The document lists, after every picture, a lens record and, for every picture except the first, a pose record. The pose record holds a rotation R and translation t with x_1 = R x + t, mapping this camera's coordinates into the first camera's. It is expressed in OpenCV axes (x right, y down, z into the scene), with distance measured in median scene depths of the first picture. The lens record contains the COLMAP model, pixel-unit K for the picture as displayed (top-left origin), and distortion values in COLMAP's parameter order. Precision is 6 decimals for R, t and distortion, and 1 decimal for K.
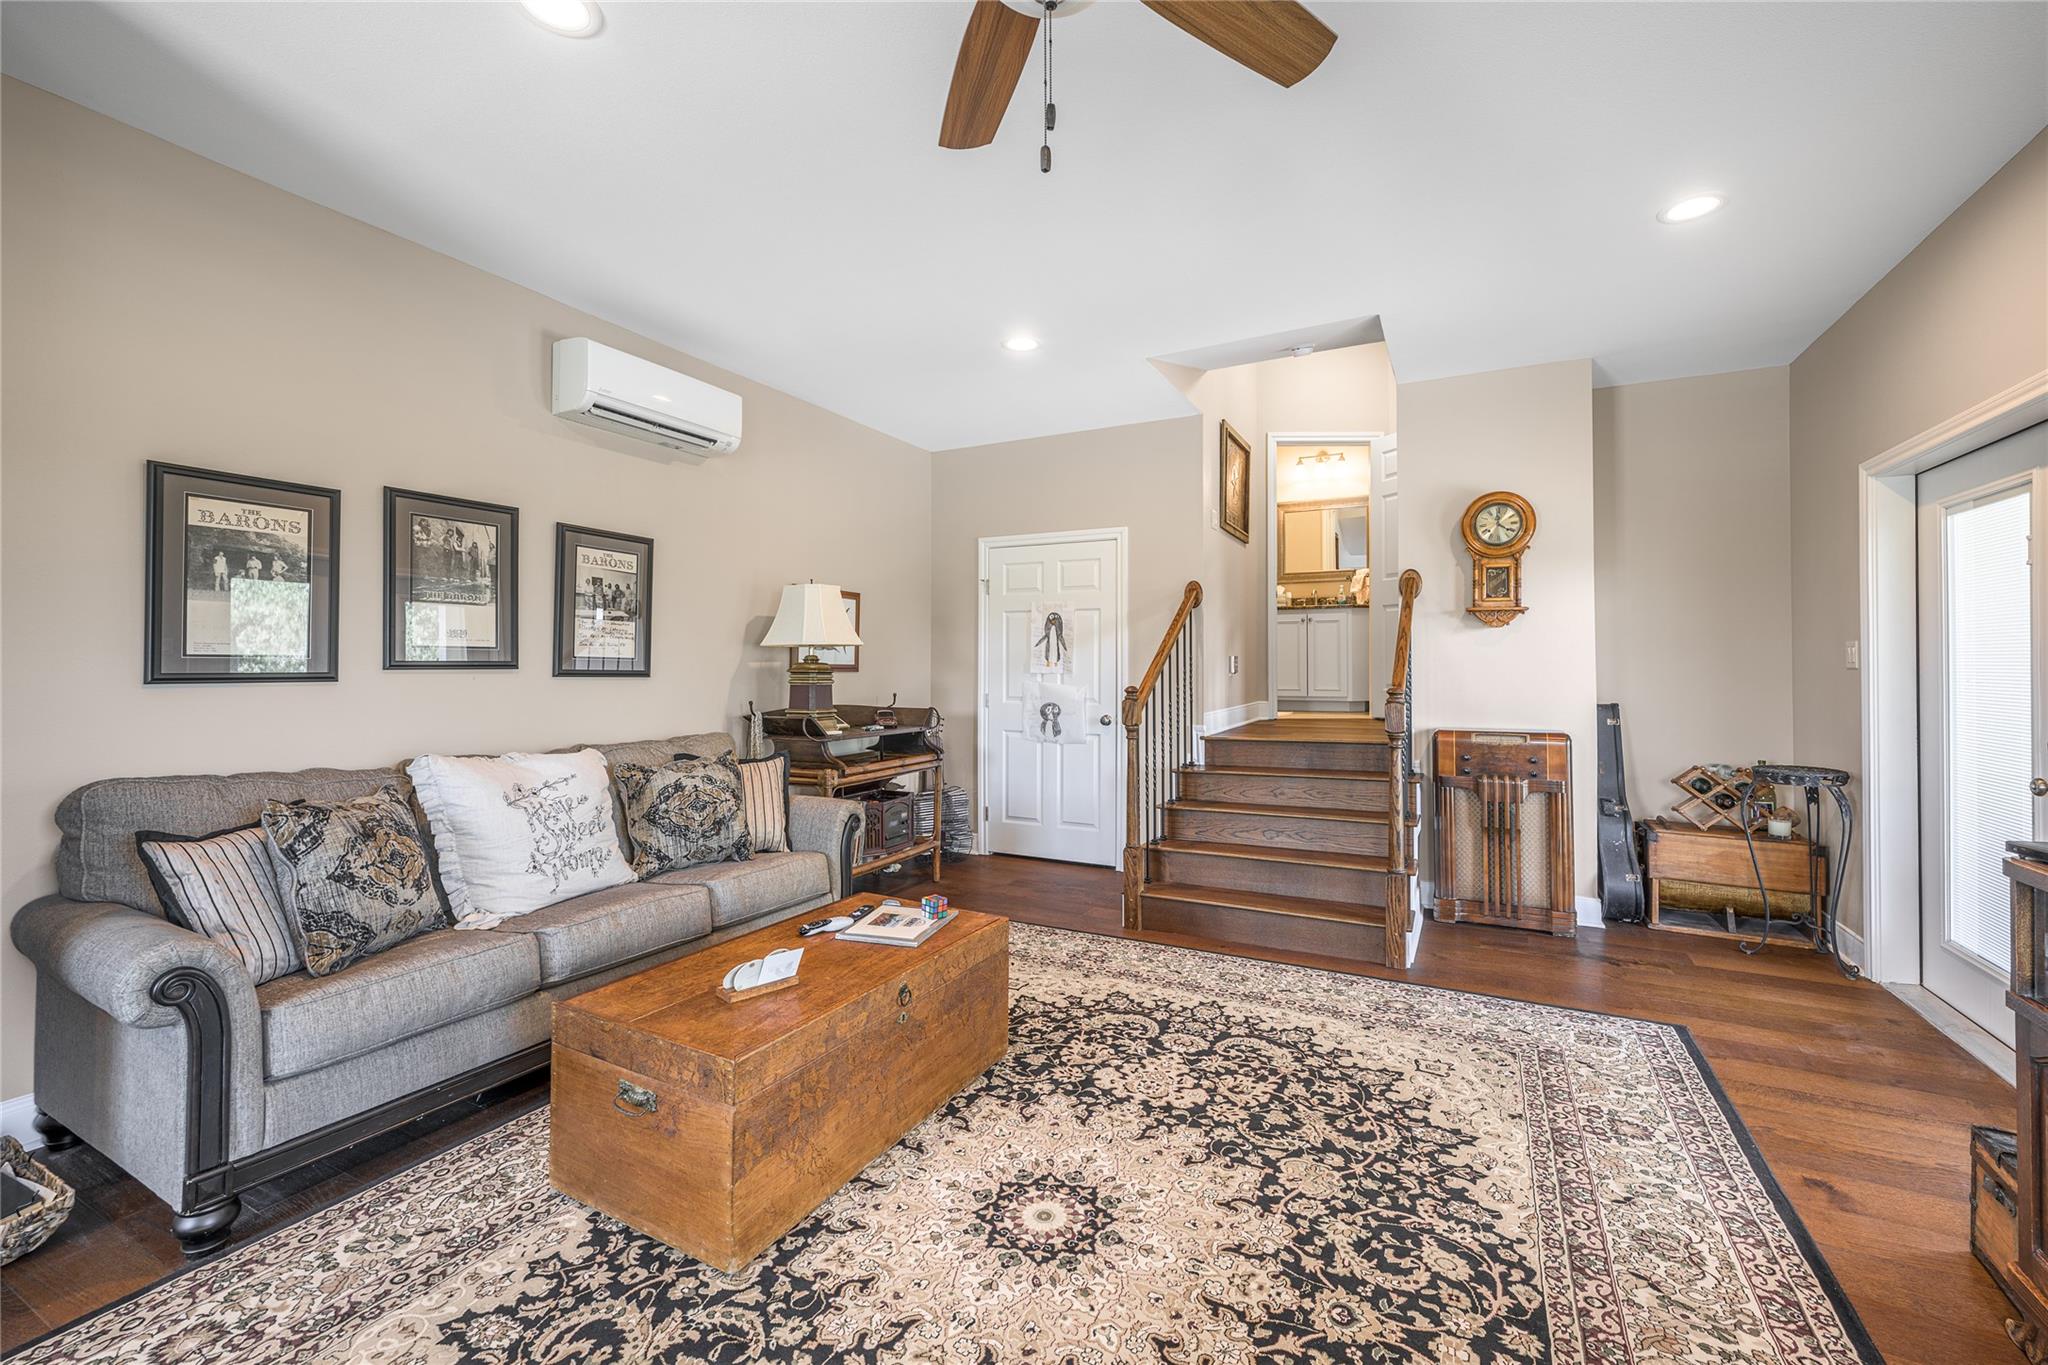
lens RADIAL K [[822.8, 0, 1044.0], [0, 822.8, 687.1], [0, 0, 1]] dist [0.001985, 0.000165]
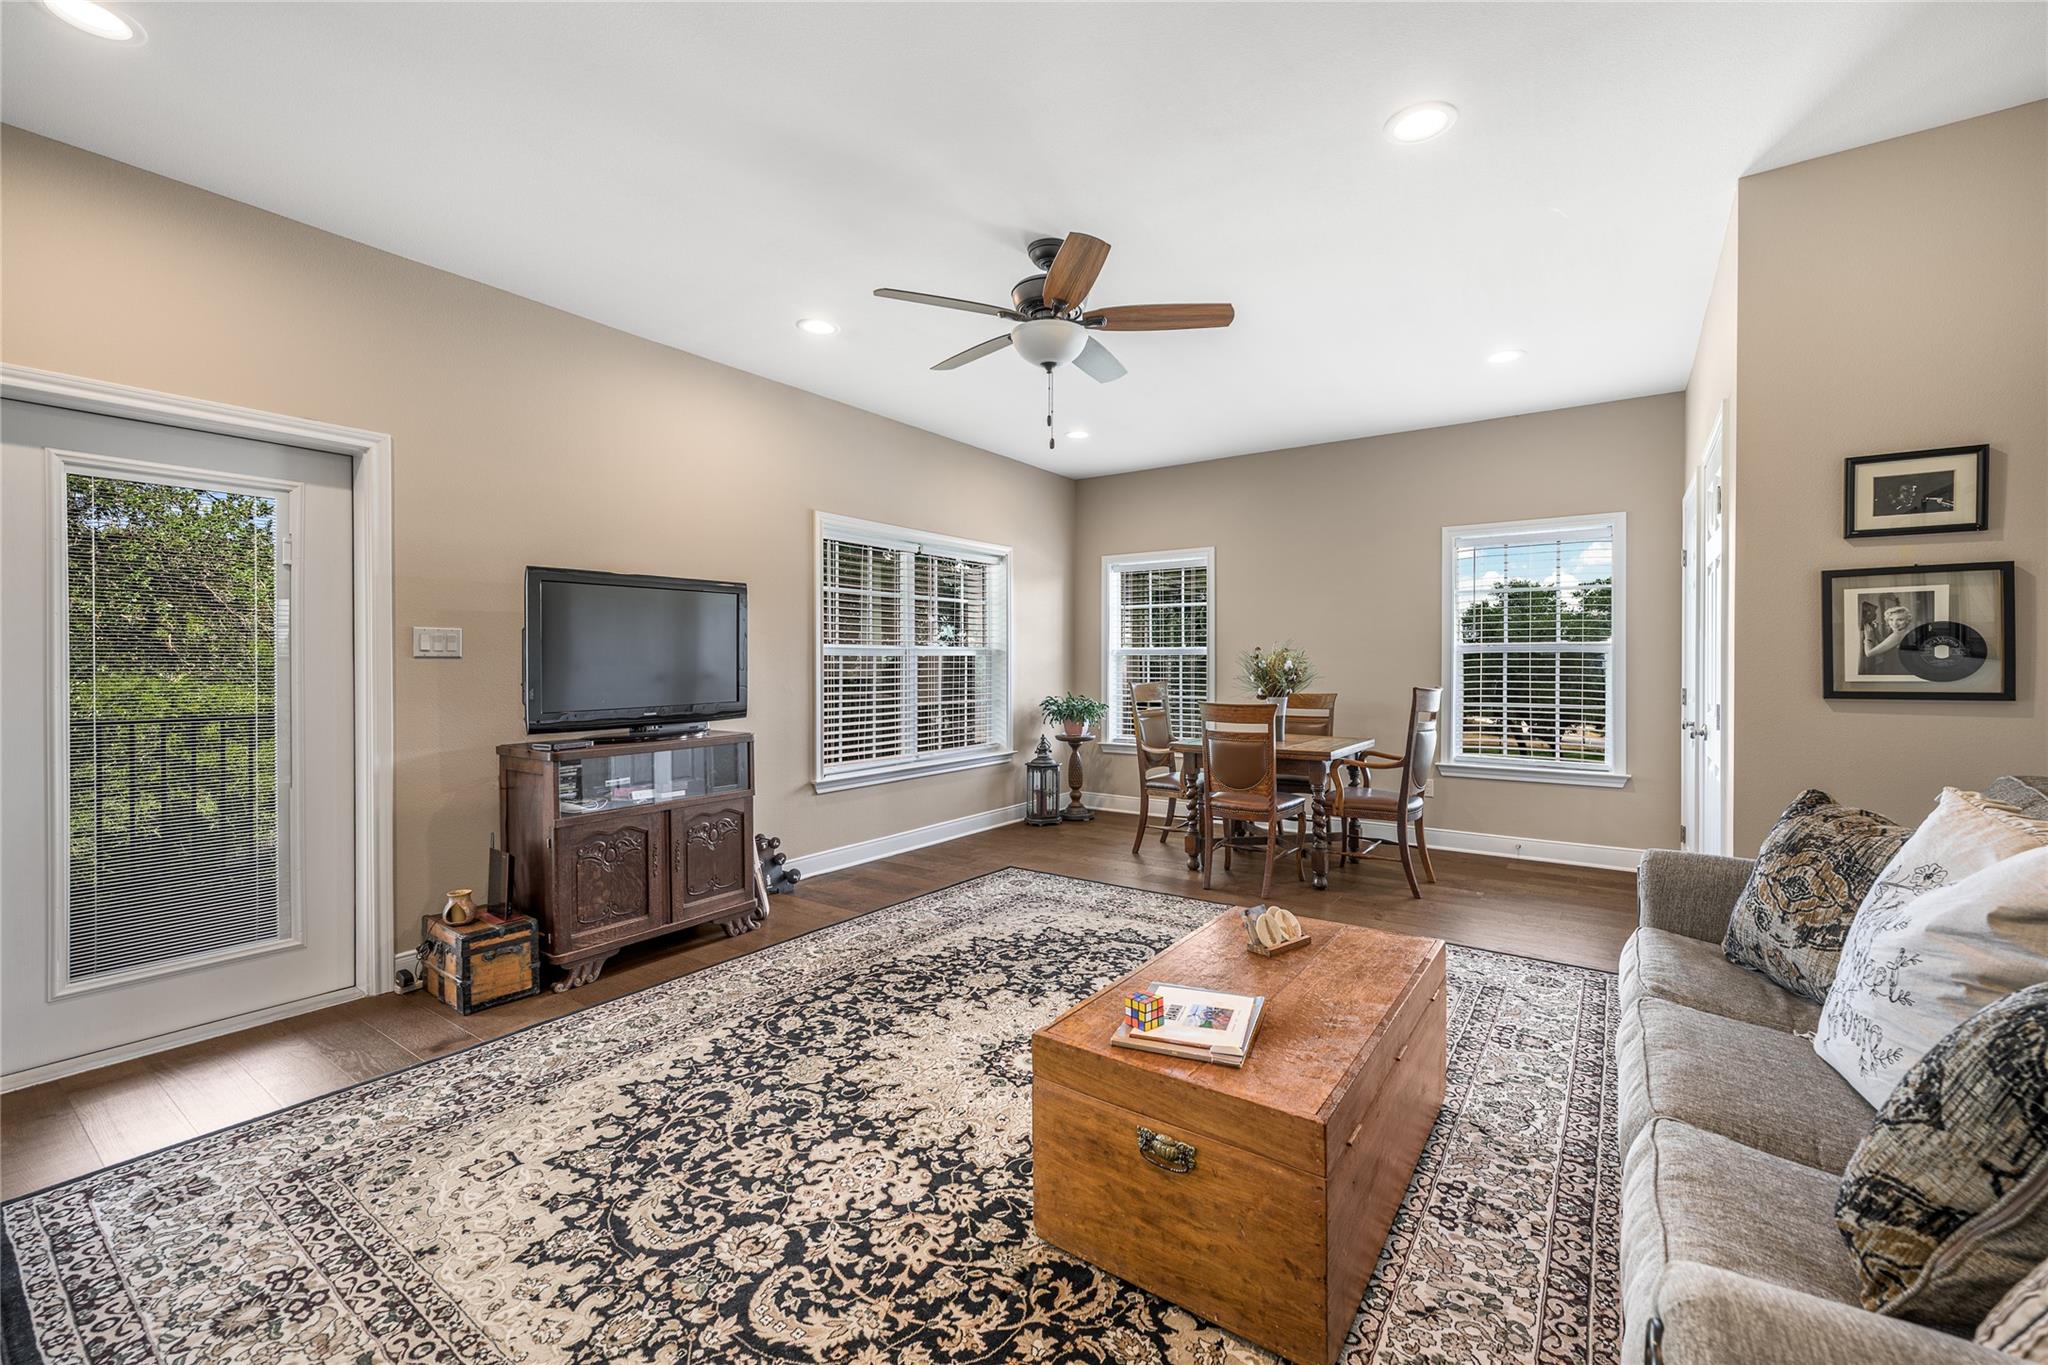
lens RADIAL K [[822.8, 0, 1044.0], [0, 822.8, 687.1], [0, 0, 1]] dist [0.001985, 0.000165]
pose [[-0.992220, -0.004369, 0.124422, -0.146564], [0.002232, 0.998599, 0.052864, -0.030228], [-0.124479, 0.052731, -0.990820, 1.809171]]
